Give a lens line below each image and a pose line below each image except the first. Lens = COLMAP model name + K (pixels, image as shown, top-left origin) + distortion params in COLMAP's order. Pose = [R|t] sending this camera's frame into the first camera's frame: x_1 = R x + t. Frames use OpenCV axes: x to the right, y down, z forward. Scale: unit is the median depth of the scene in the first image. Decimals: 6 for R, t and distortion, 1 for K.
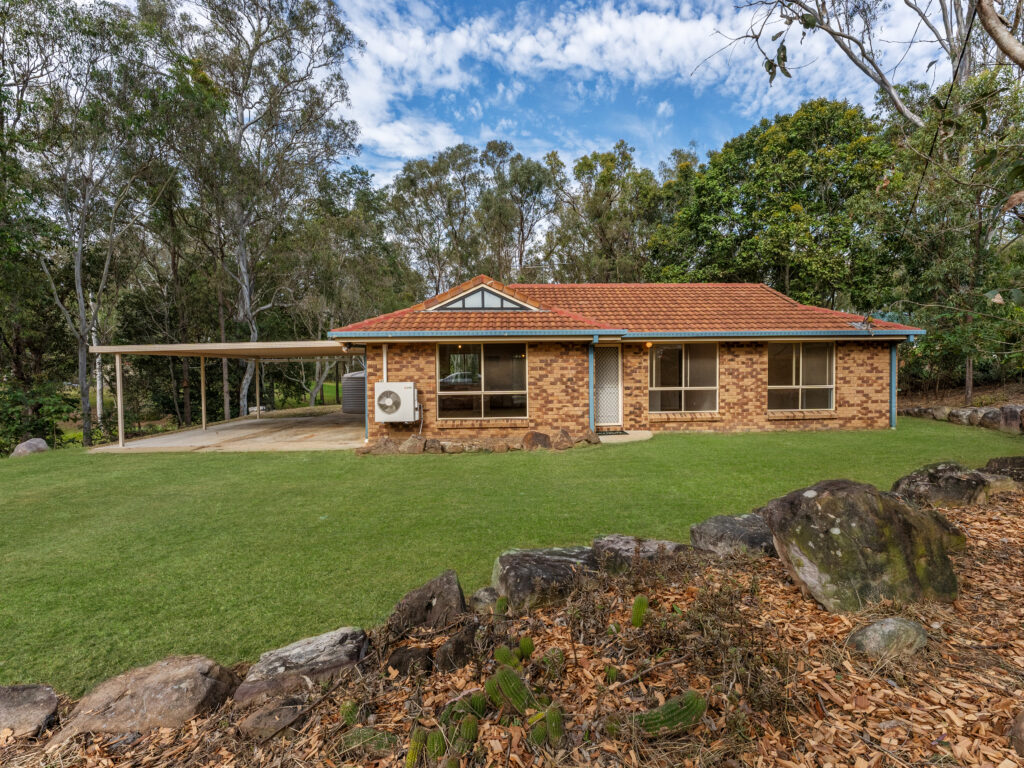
lens RADIAL K [[414.9, 0, 511.3], [0, 414.9, 377.3], [0, 0, 1]] dist [-0.000866, -0.000017]
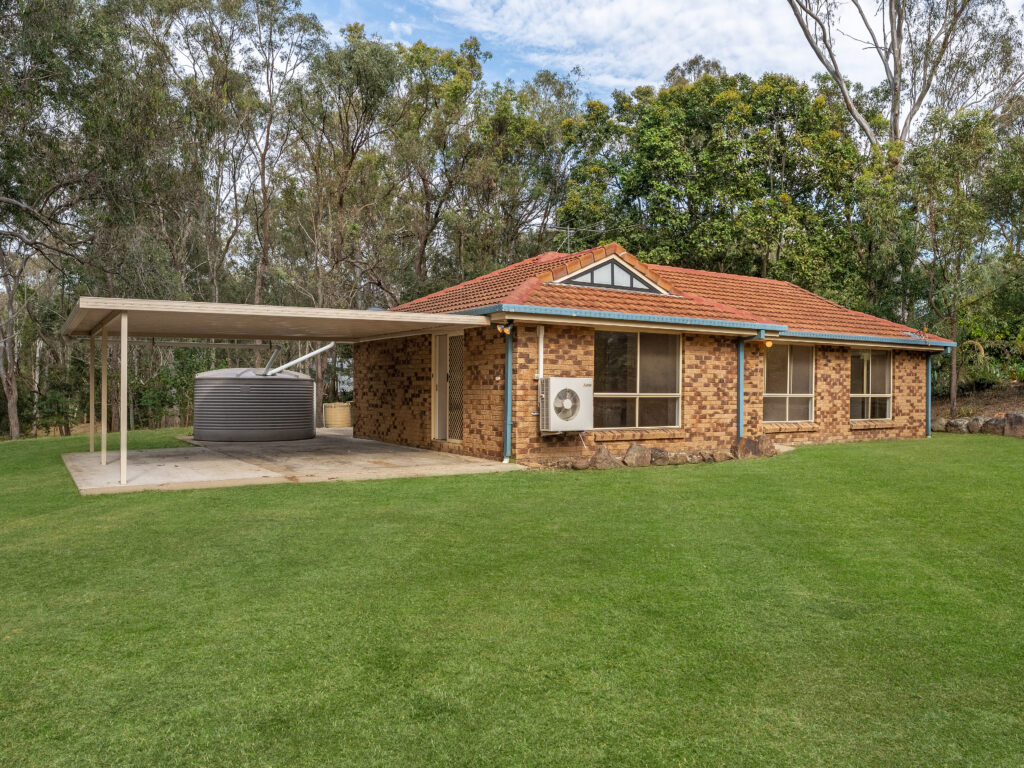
lens RADIAL K [[709.1, 0, 512.0], [0, 709.1, 384.0], [0, 0, 1]] dist [0.006535, 0.000204]
pose [[0.877494, 0.021185, 0.479120, -0.842204], [-0.008925, 0.999572, -0.027853, 0.050964], [-0.479505, 0.020165, 0.877307, -0.051797]]
